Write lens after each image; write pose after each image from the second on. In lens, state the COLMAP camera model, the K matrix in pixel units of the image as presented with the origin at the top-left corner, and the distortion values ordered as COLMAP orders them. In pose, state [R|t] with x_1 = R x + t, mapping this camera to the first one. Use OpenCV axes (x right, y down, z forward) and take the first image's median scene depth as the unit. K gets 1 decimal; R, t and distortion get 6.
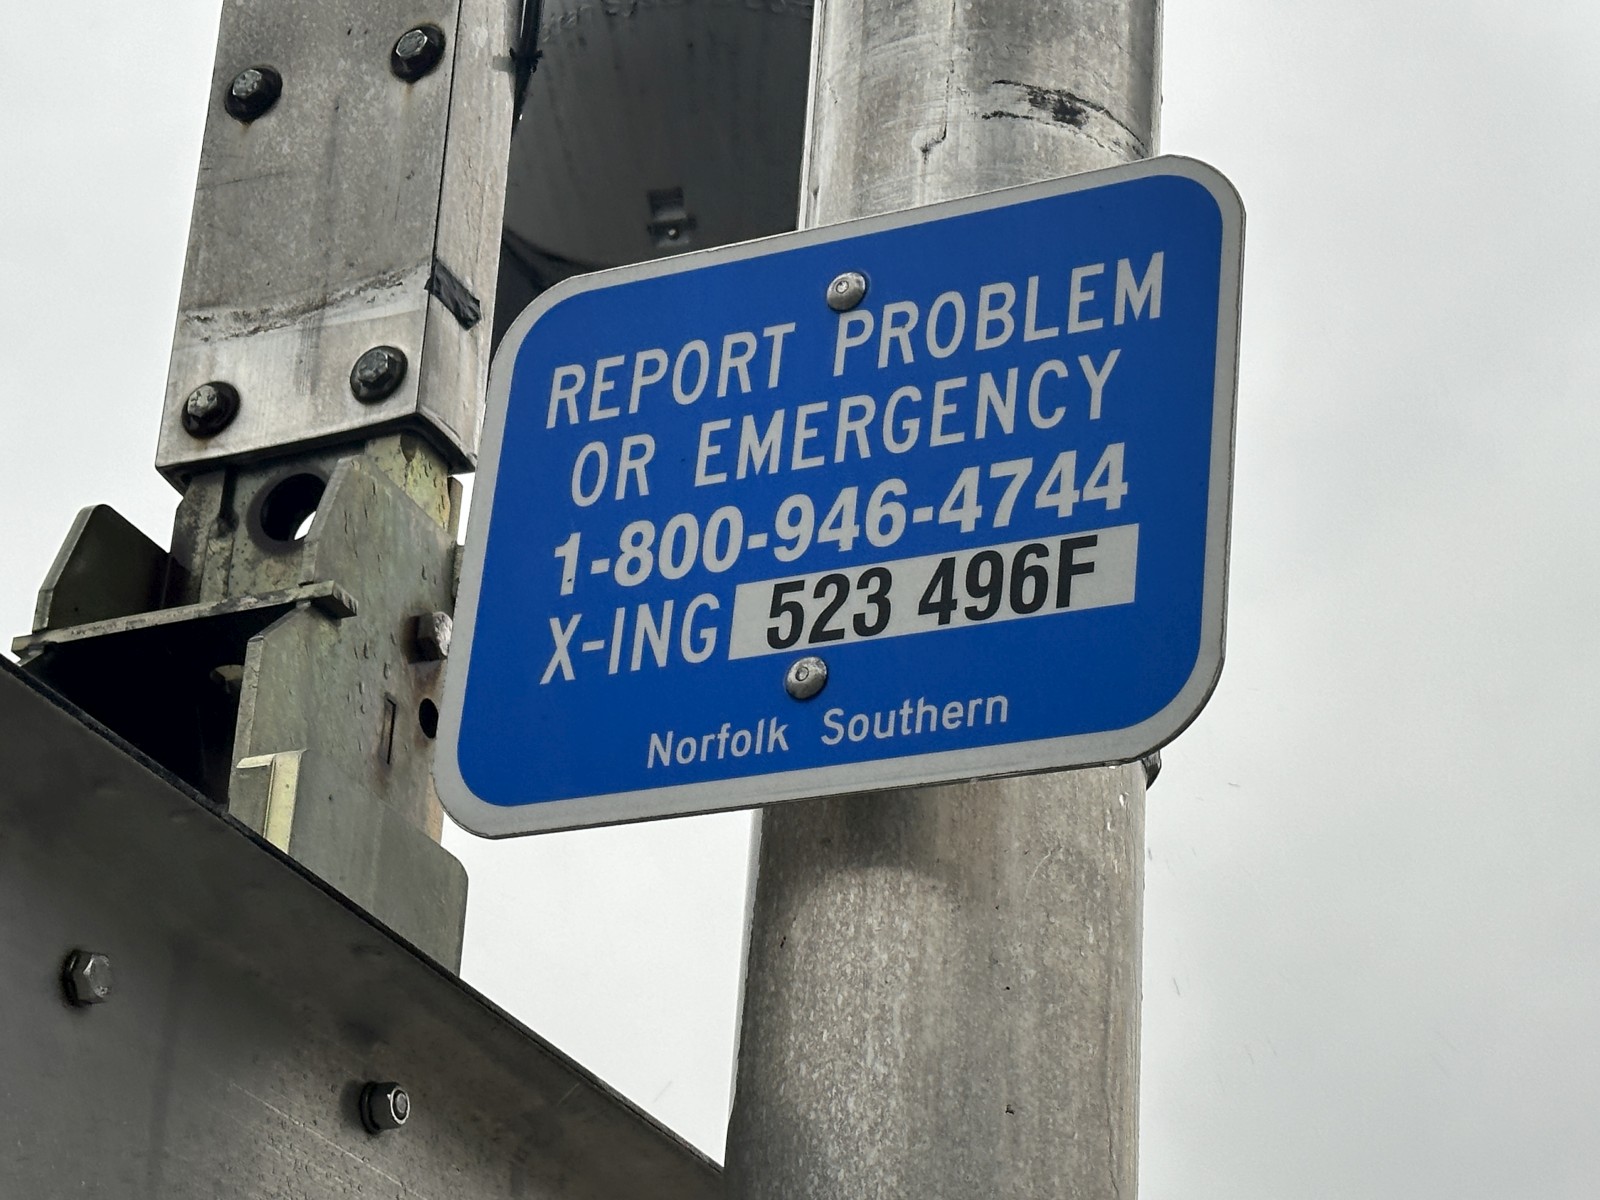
lens RADIAL K [[3571.4, 0, 800.0], [0, 3571.4, 600.0], [0, 0, 1]] dist [0.079447, 0.179824]
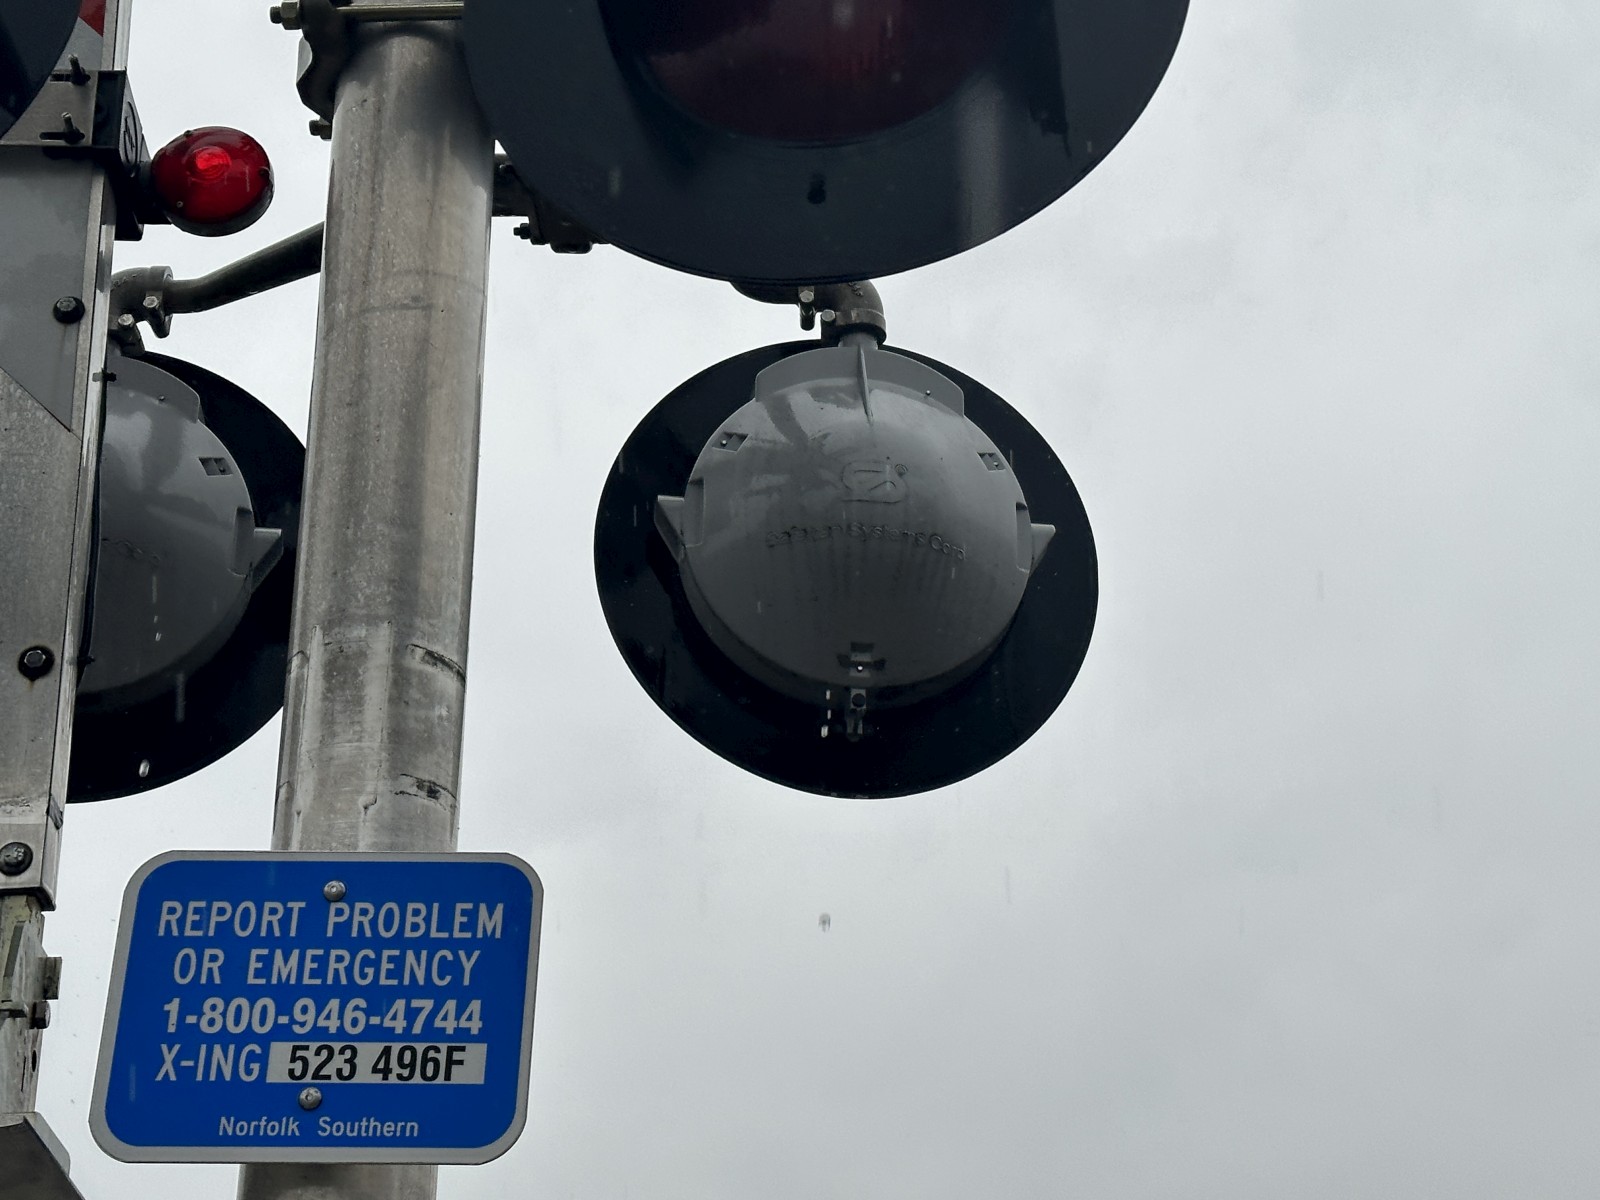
lens RADIAL K [[2820.9, 0, 800.0], [0, 2820.9, 600.0], [0, 0, 1]] dist [0.172057, 0.149361]
pose [[0.899275, 0.133976, 0.416358, -0.449741], [-0.140276, 0.989990, -0.015583, -0.266233], [-0.414278, -0.044391, 0.909067, -0.572989]]
